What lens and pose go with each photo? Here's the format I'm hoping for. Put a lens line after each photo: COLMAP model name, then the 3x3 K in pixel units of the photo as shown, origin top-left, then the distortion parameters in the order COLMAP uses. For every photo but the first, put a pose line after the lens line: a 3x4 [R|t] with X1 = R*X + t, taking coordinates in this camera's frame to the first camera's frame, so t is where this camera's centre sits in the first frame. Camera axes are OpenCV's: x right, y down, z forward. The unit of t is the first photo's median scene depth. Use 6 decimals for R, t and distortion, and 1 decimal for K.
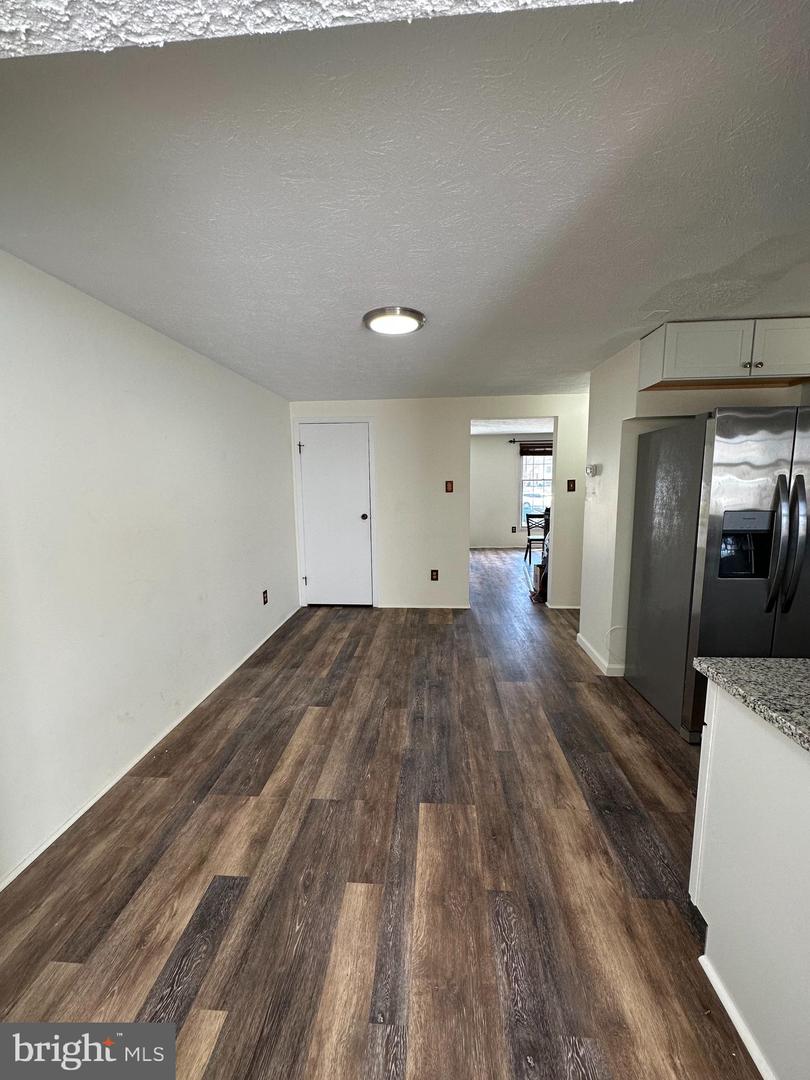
lens RADIAL K [[432.4, 0, 407.3], [0, 432.4, 538.9], [0, 0, 1]] dist [0.000547, 0.000383]
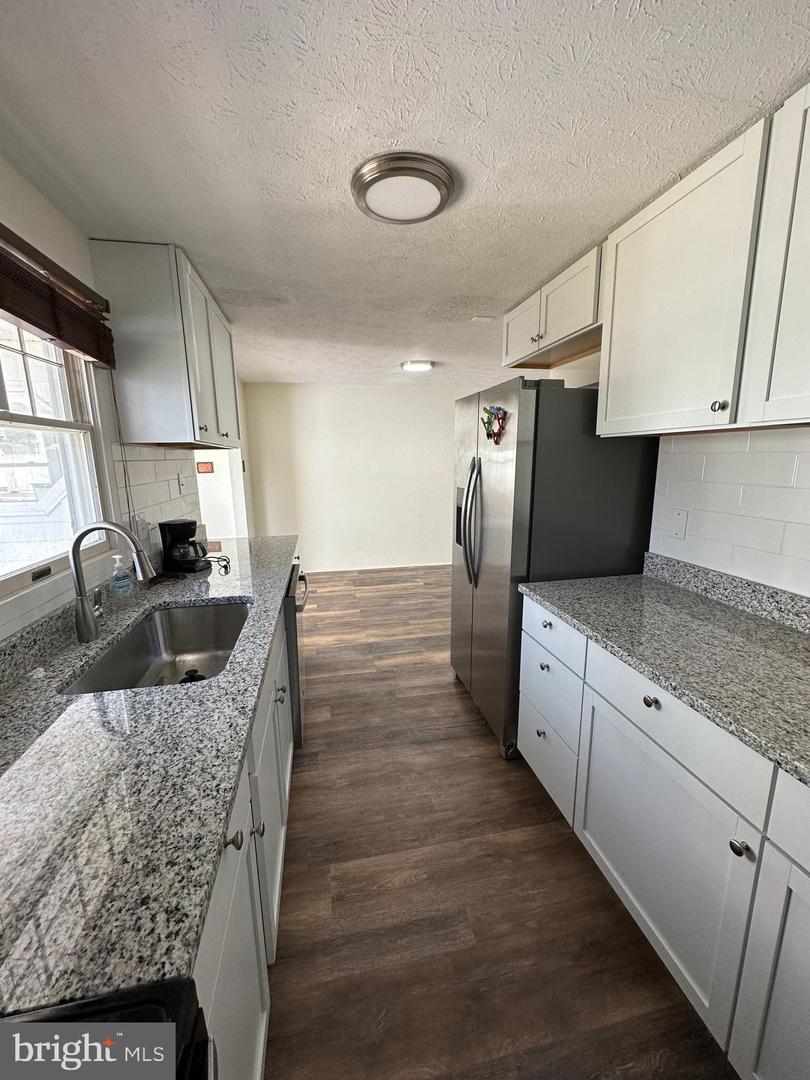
lens RADIAL K [[432.4, 0, 407.3], [0, 432.4, 538.9], [0, 0, 1]] dist [0.000547, 0.000383]
pose [[0.265837, 0.194353, -0.944223, 1.825615], [-0.122708, 0.978321, 0.166824, -0.102902], [0.956176, 0.071516, 0.283923, 0.536595]]
